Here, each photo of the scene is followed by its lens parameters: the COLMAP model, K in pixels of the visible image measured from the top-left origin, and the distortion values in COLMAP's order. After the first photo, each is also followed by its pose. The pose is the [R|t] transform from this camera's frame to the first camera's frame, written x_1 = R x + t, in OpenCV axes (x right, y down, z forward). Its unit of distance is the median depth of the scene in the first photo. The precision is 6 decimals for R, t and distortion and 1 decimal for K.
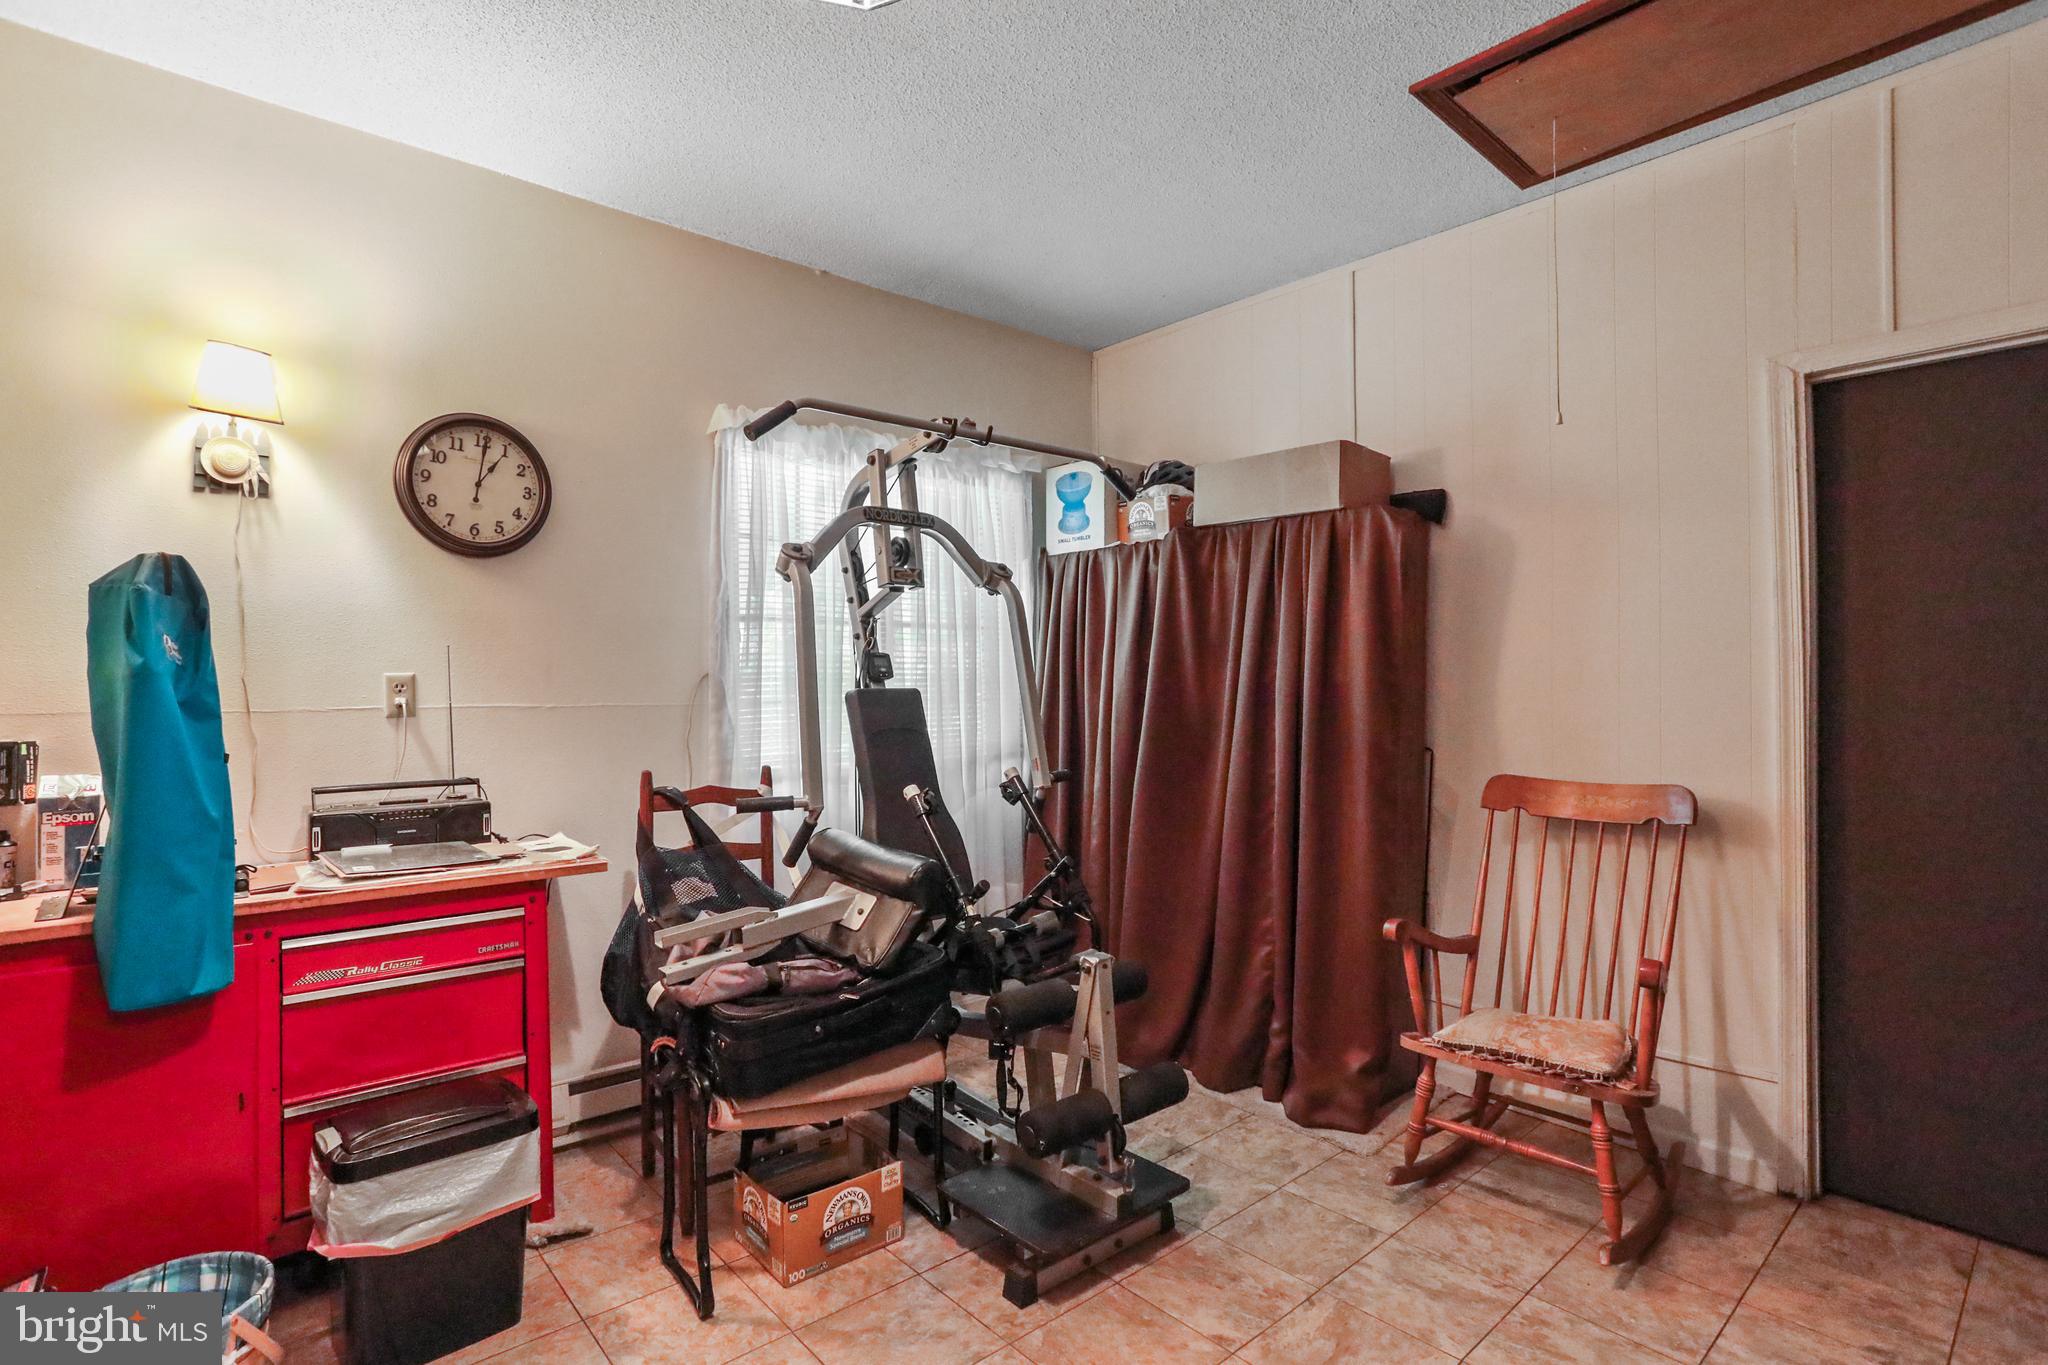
lens RADIAL K [[994.5, 0, 1071.3], [0, 994.5, 671.9], [0, 0, 1]] dist [-0.013811, 0.002659]
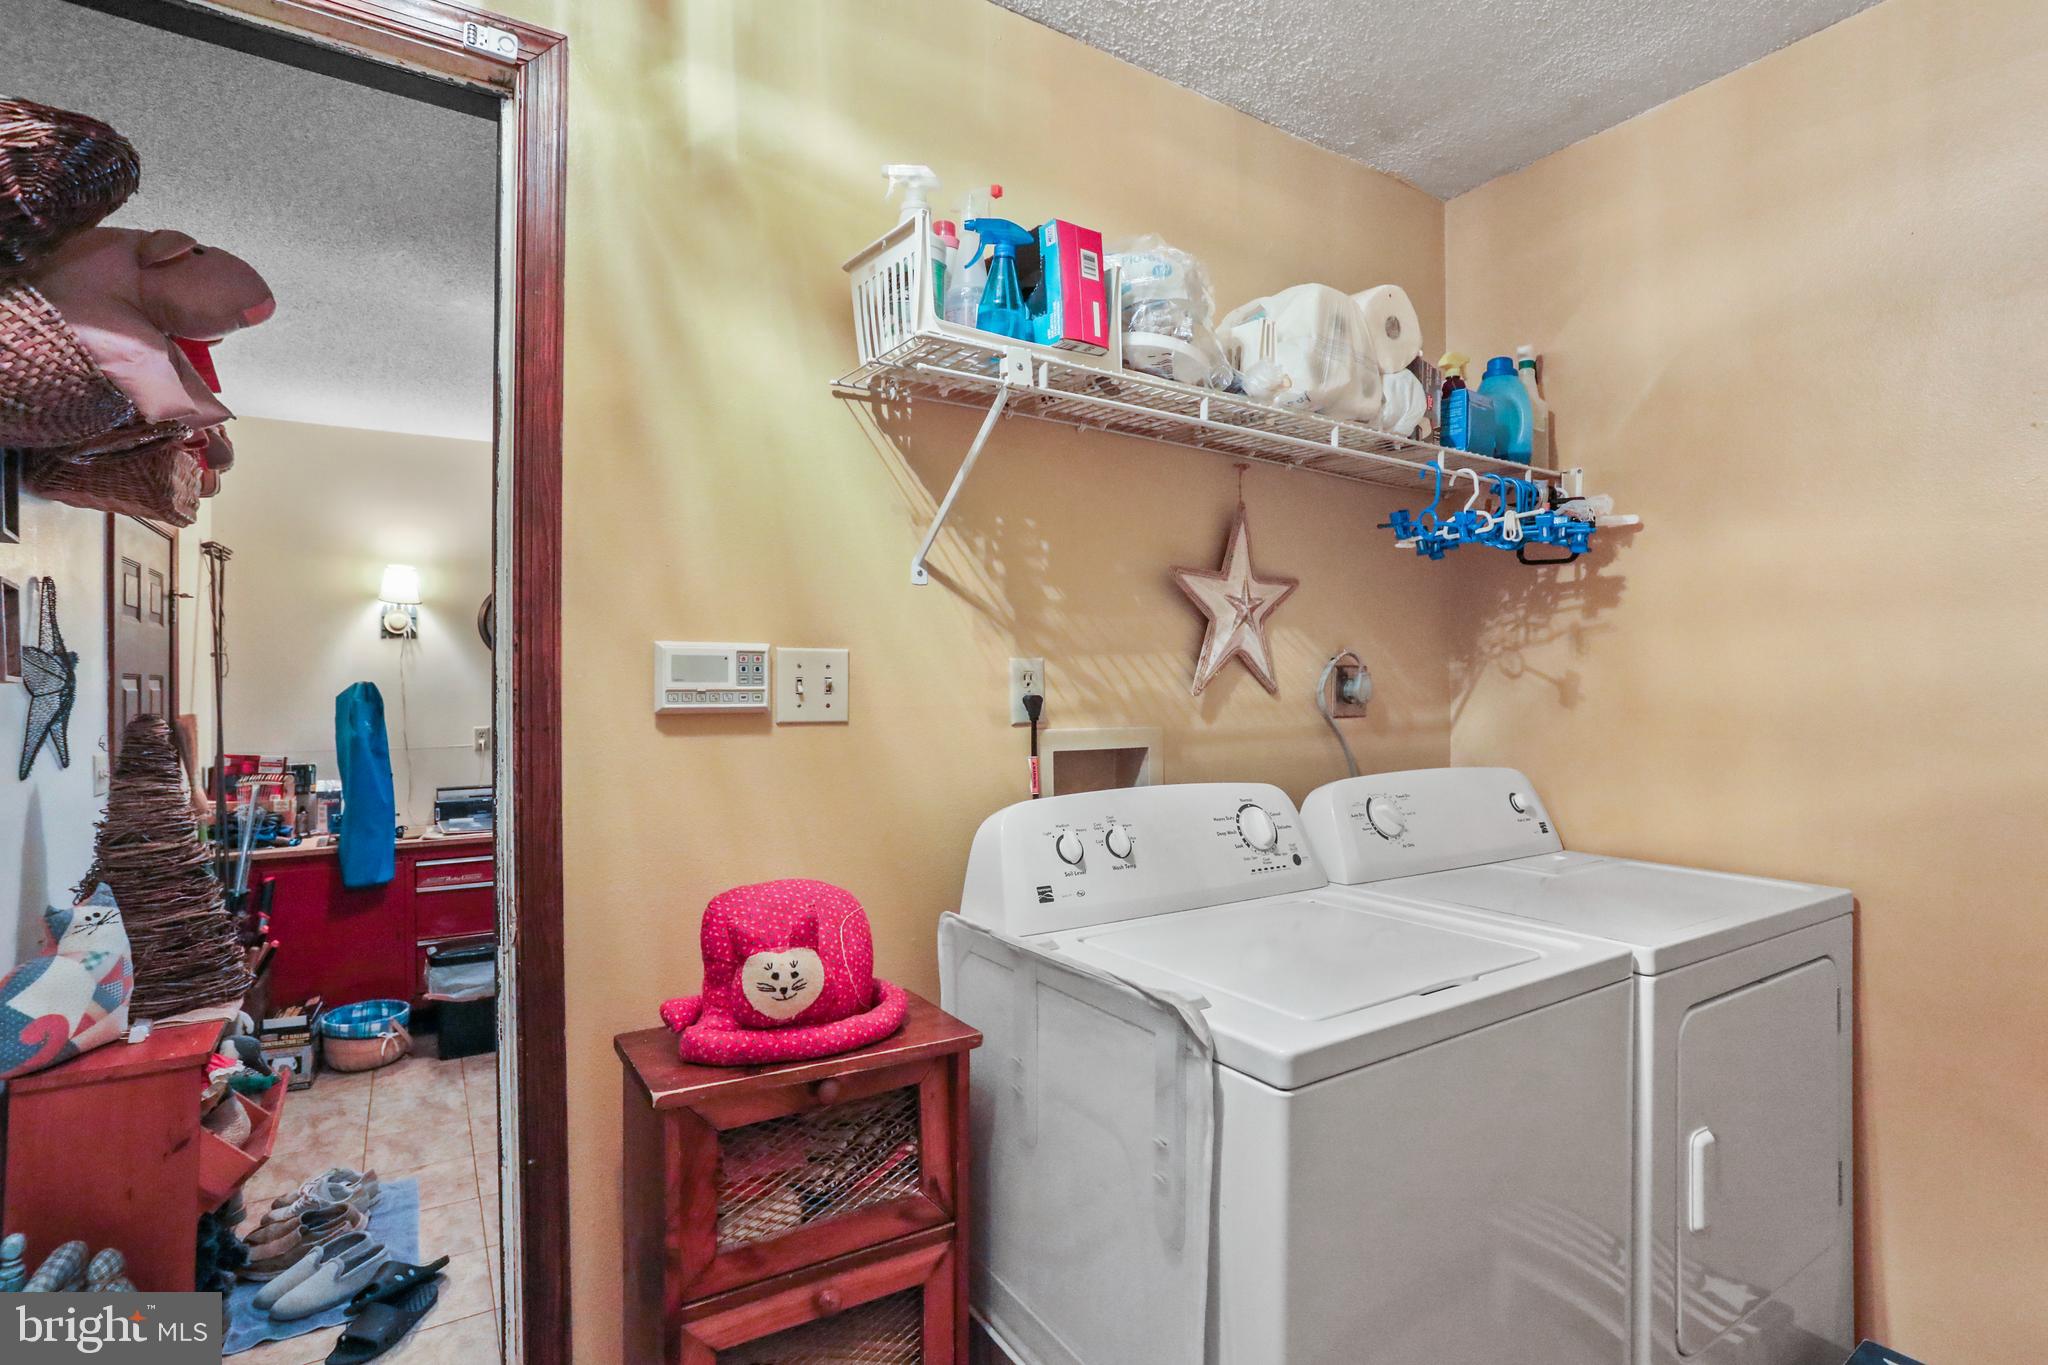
lens RADIAL K [[994.5, 0, 1032.6], [0, 994.5, 681.7], [0, 0, 1]] dist [-0.013811, 0.002659]
pose [[0.984300, 0.003619, -0.176467, 0.864359], [-0.001220, 0.999905, 0.013699, -0.142176], [0.176500, -0.013269, 0.984211, -0.840312]]
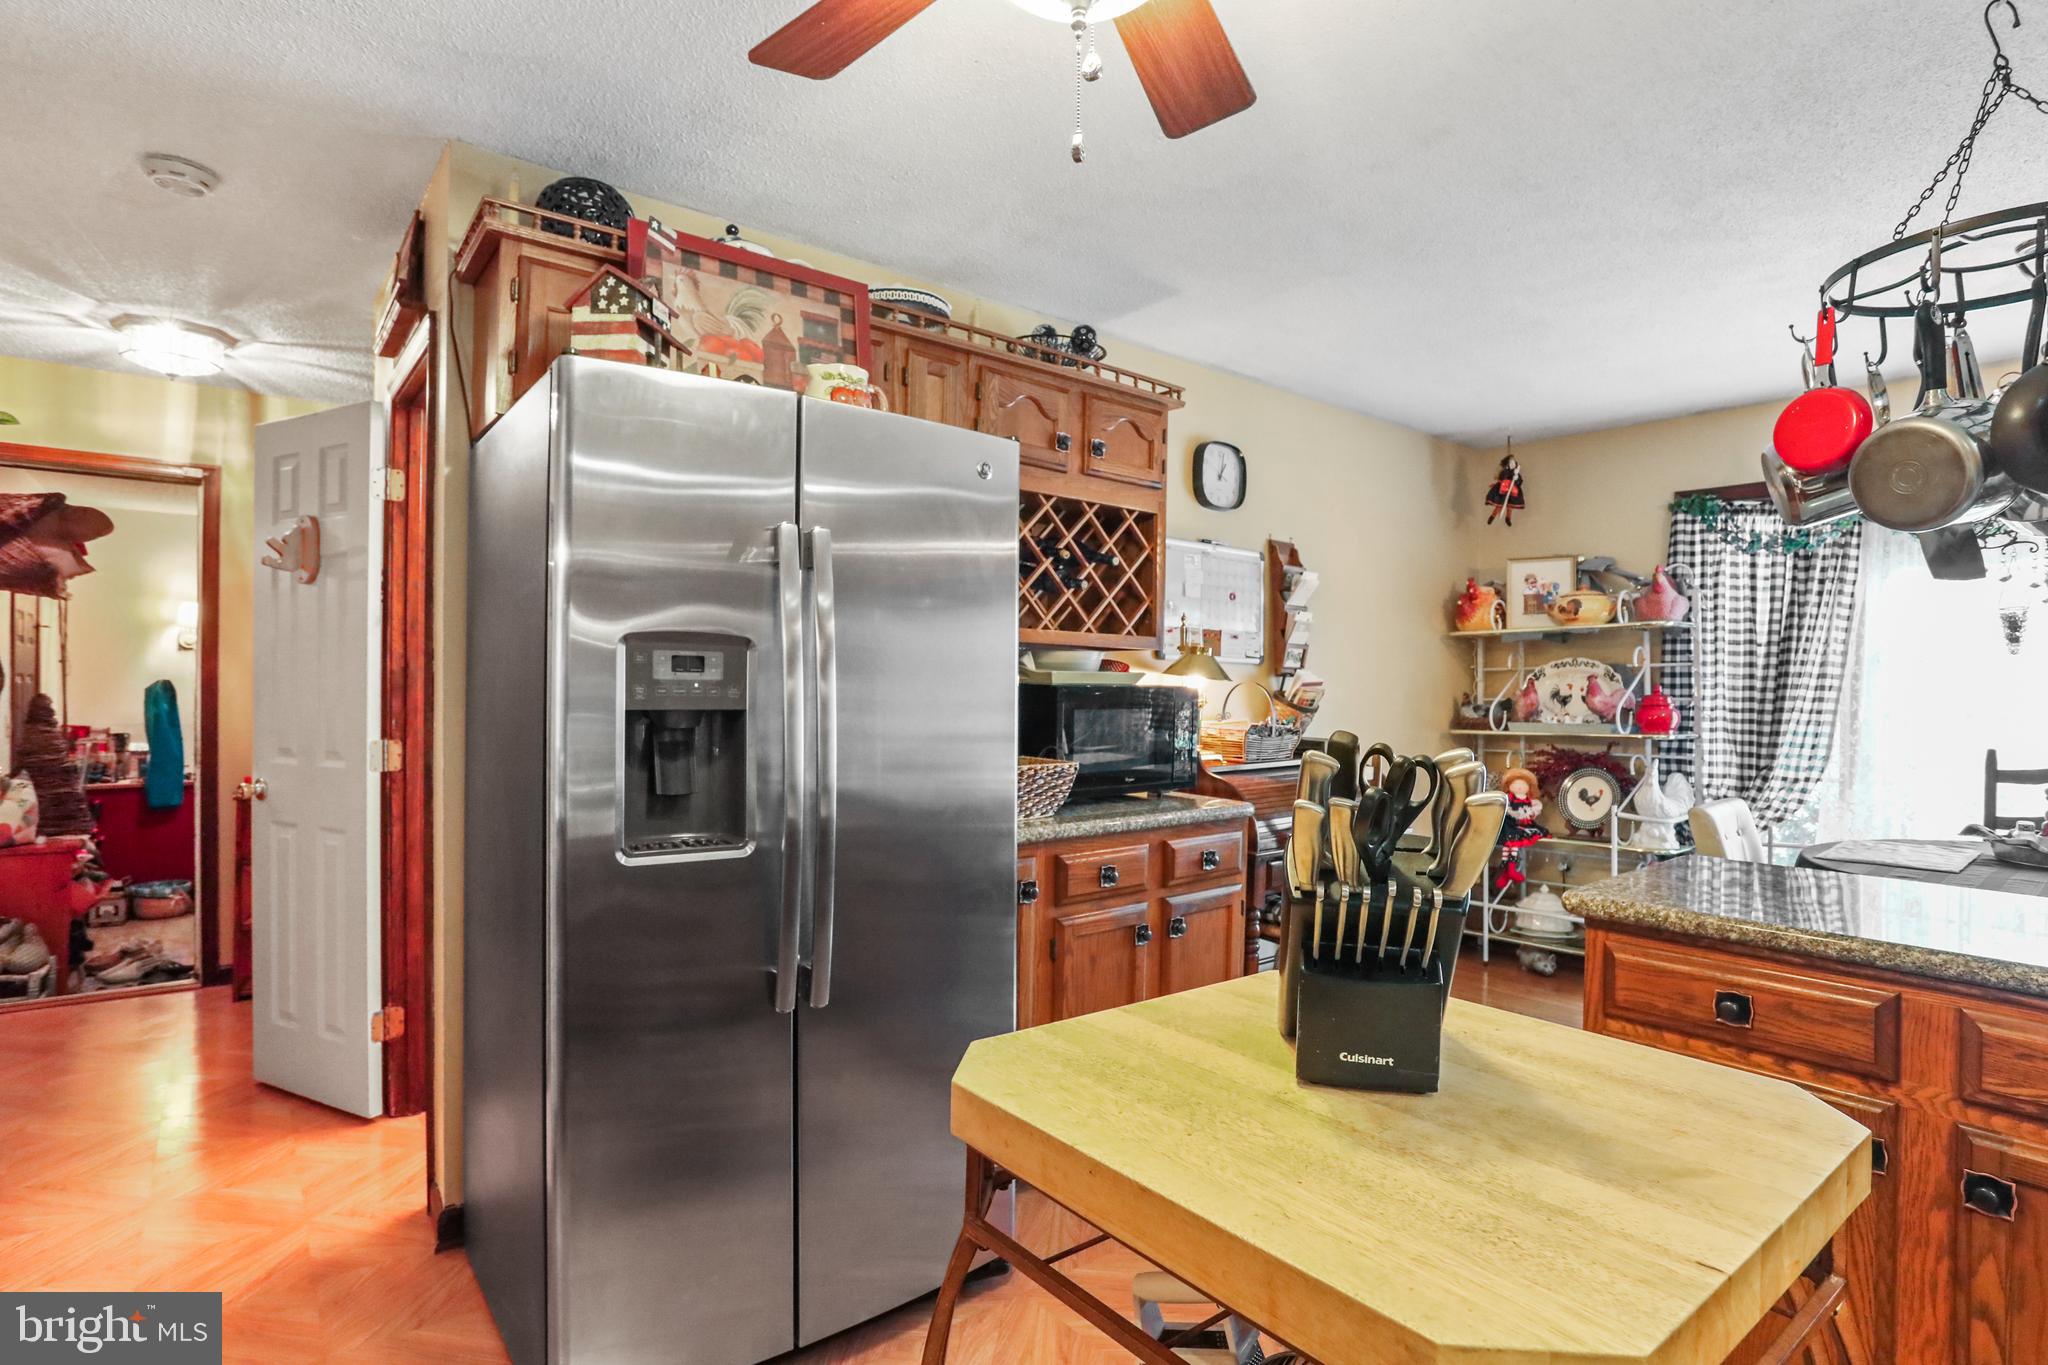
lens RADIAL K [[1029.1, 0, 1029.5], [0, 1029.1, 674.3], [0, 0, 1]] dist [-0.052973, 0.022291]
pose [[0.997424, 0.005823, -0.071488, 2.174813], [-0.005566, 0.999977, 0.003802, -0.155119], [0.071508, -0.003394, 0.997434, -2.107581]]
